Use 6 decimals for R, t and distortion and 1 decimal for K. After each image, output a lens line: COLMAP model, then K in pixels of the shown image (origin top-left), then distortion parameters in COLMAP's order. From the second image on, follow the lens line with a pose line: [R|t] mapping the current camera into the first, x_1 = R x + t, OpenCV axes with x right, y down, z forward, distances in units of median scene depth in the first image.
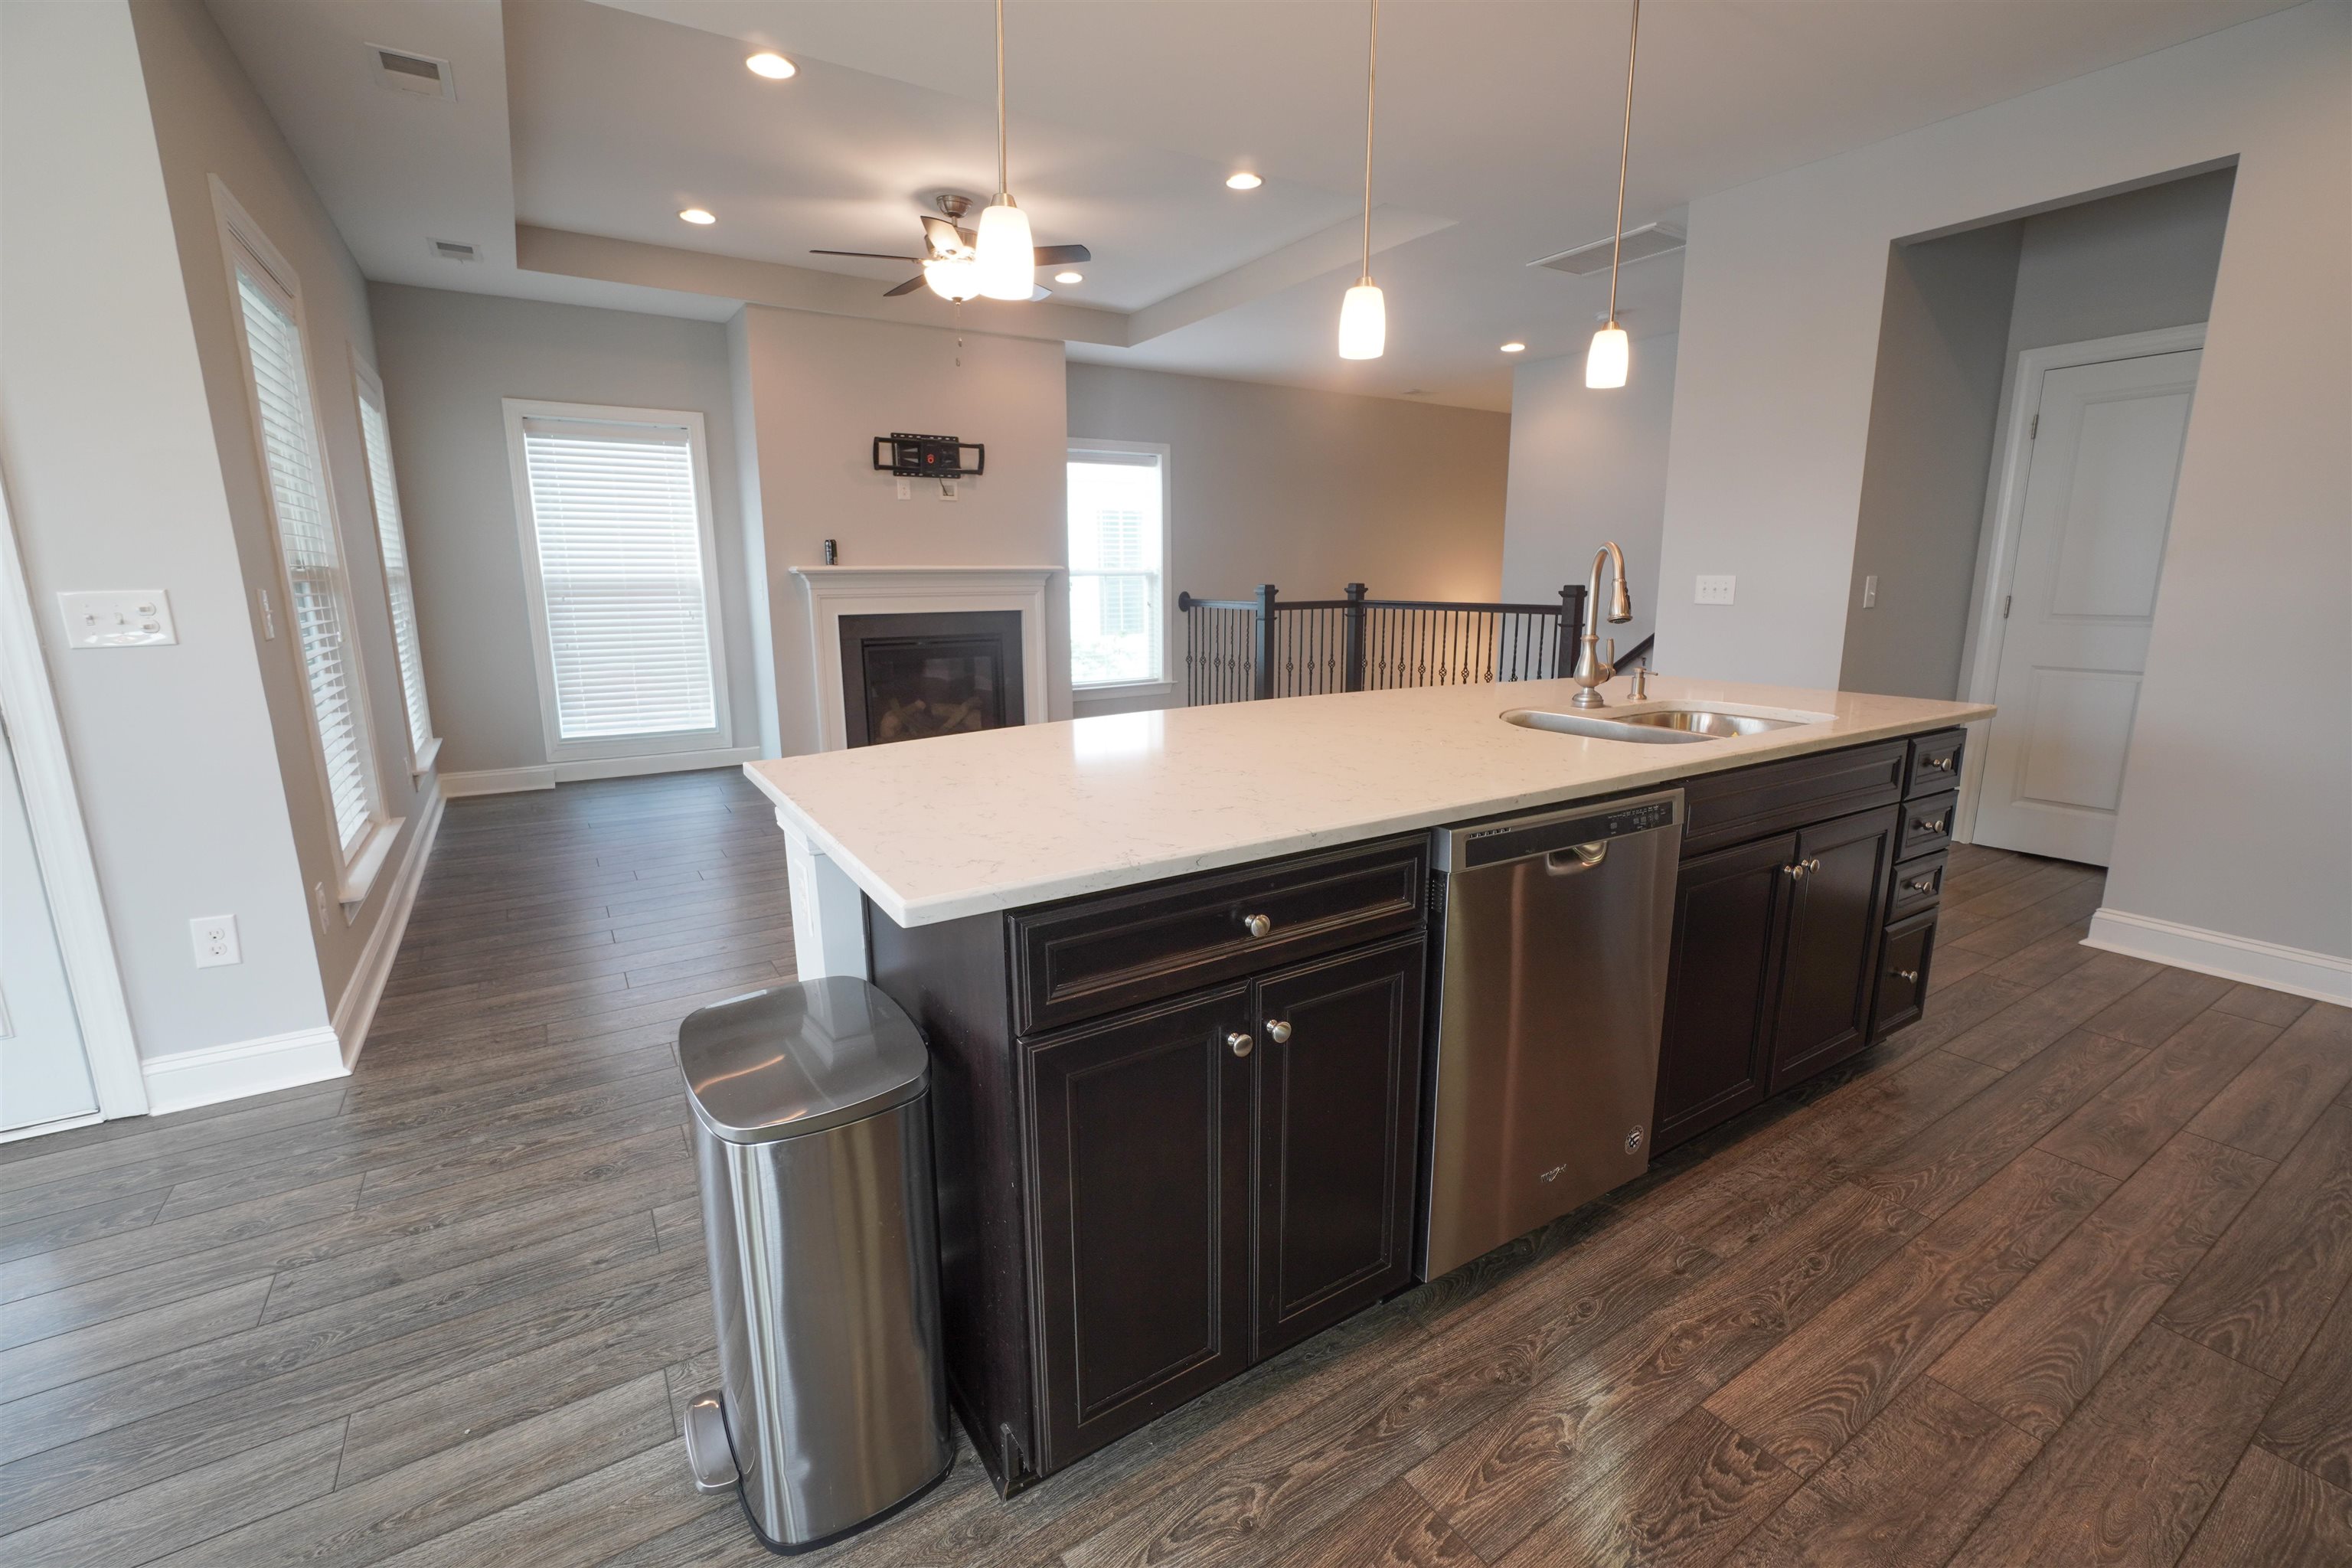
lens RADIAL K [[1003.4, 0, 1172.7], [0, 1003.4, 781.6], [0, 0, 1]] dist [-0.004474, 0.001051]
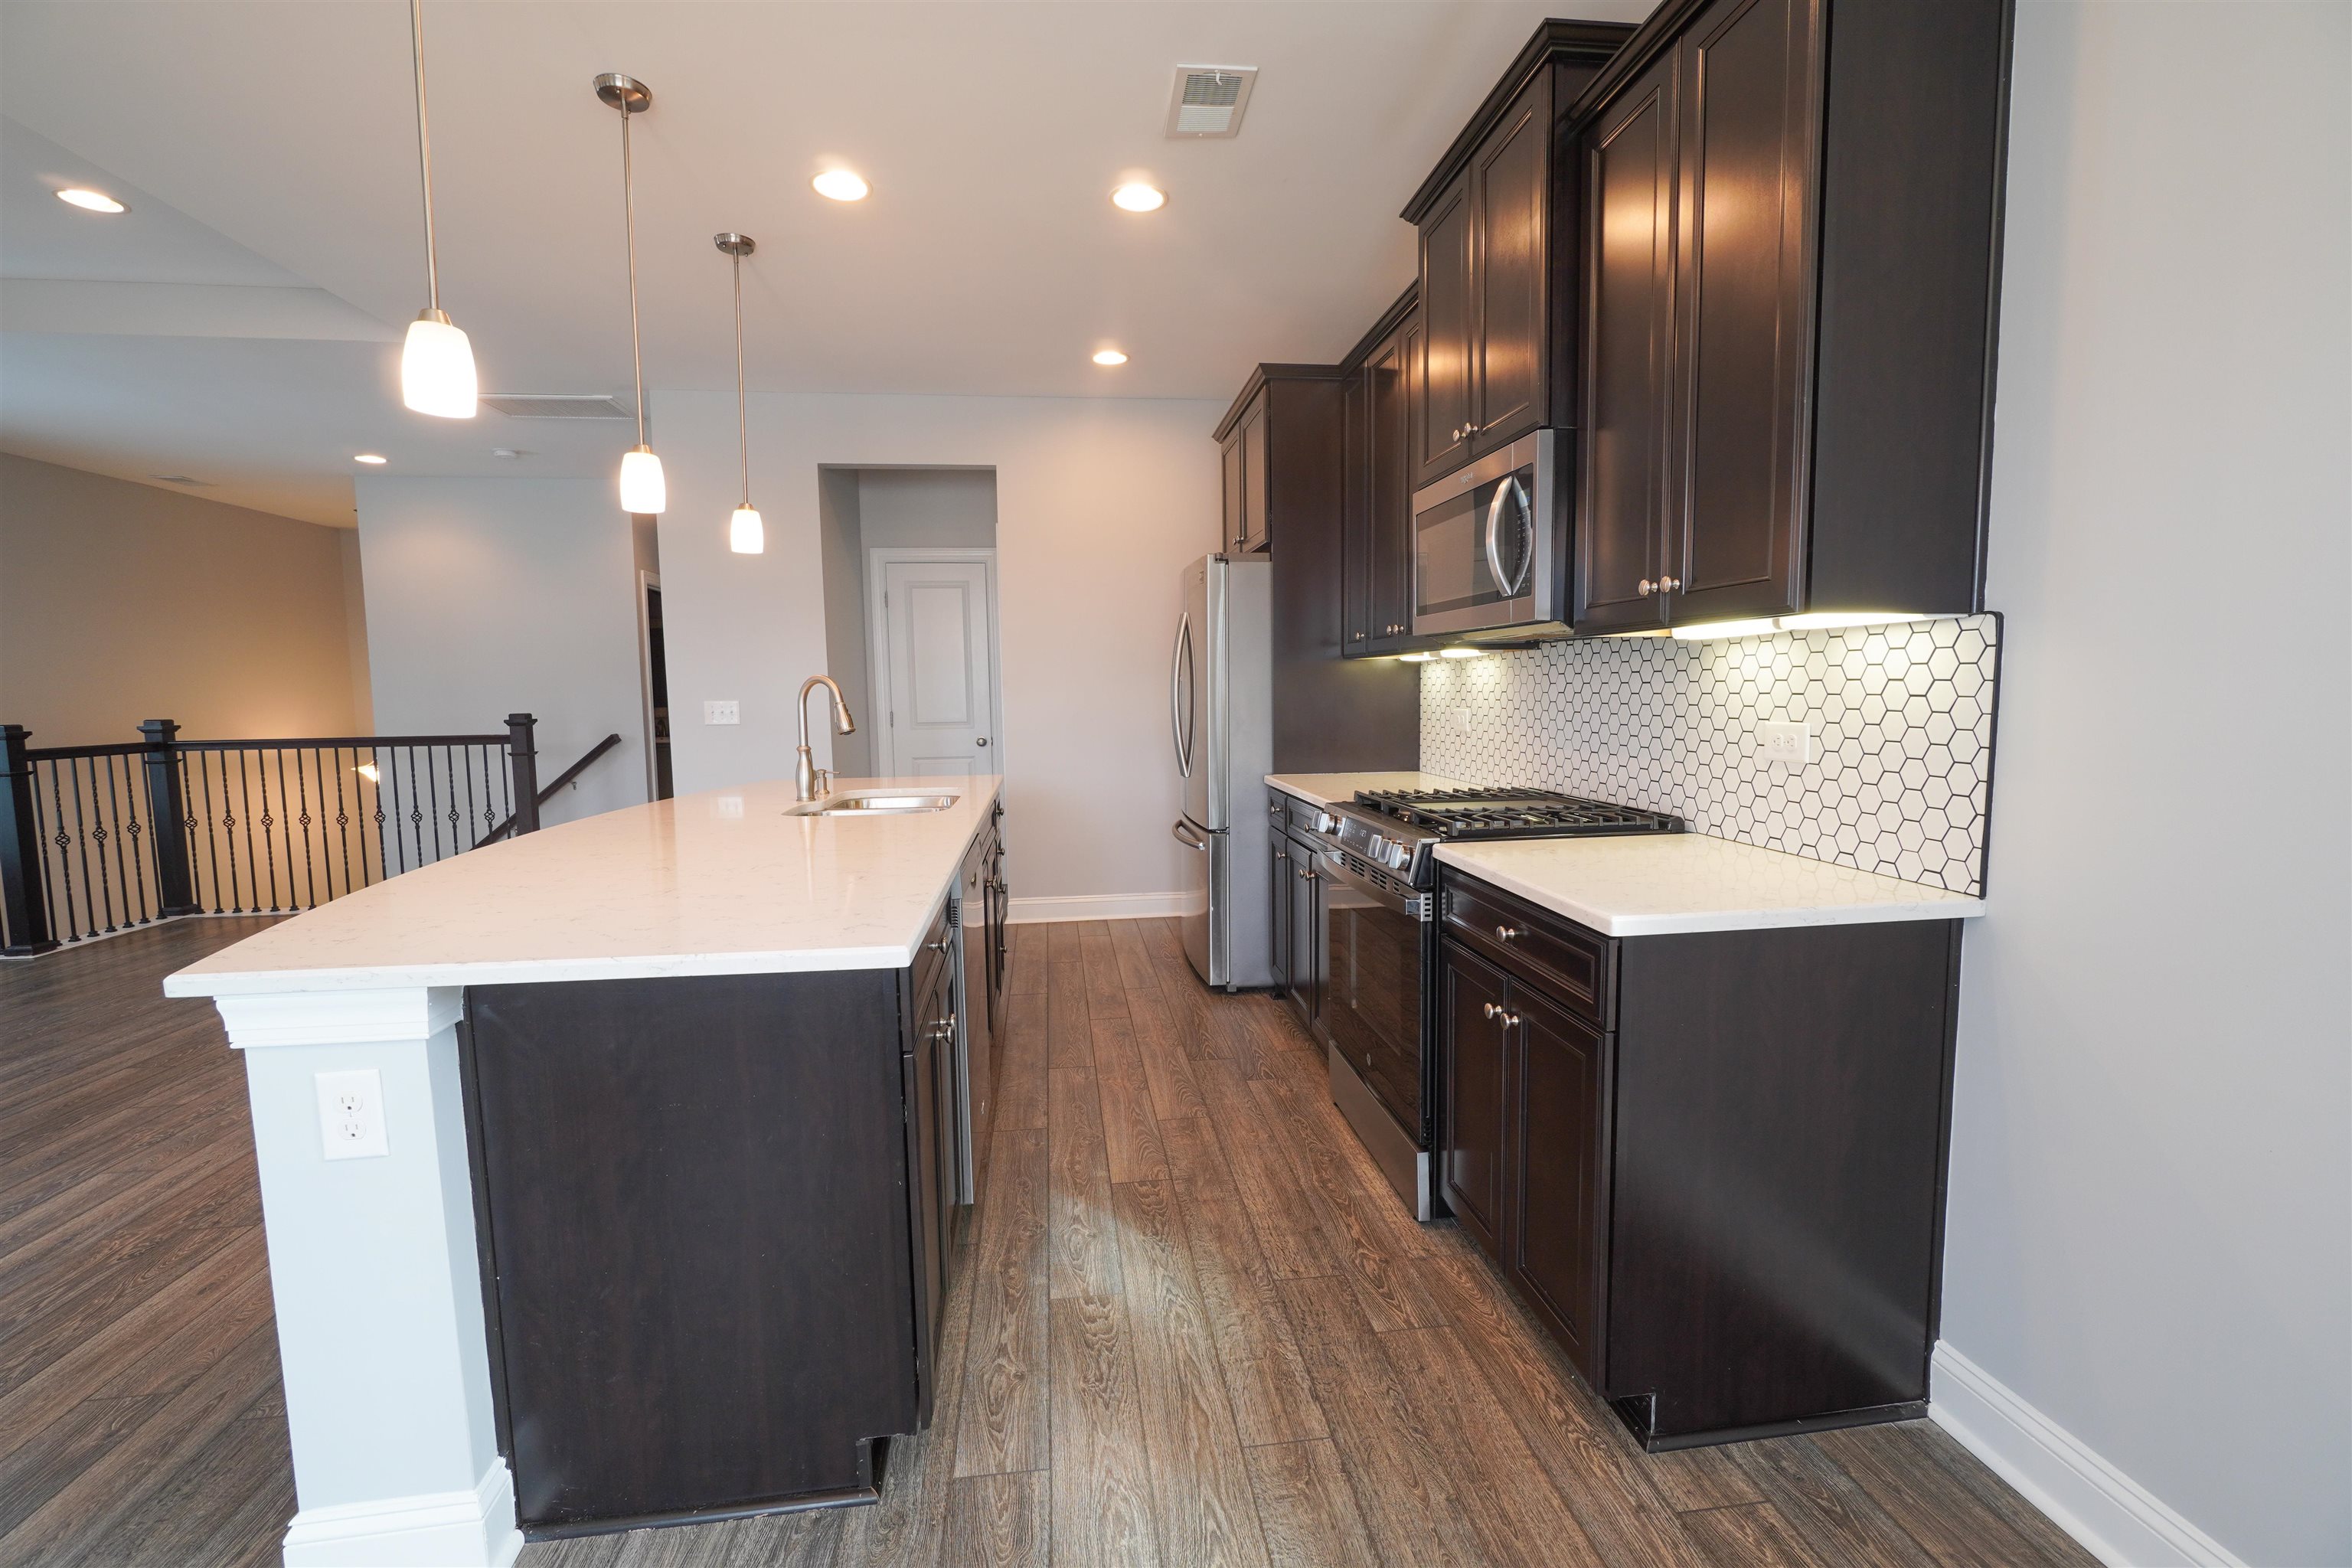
lens RADIAL K [[1003.4, 0, 1168.8], [0, 1003.4, 802.3], [0, 0, 1]] dist [-0.004474, 0.001051]
pose [[0.431233, -0.104611, 0.896156, -0.555292], [0.195880, 0.980420, 0.020189, -0.012699], [-0.880721, 0.166833, 0.443281, 0.039047]]
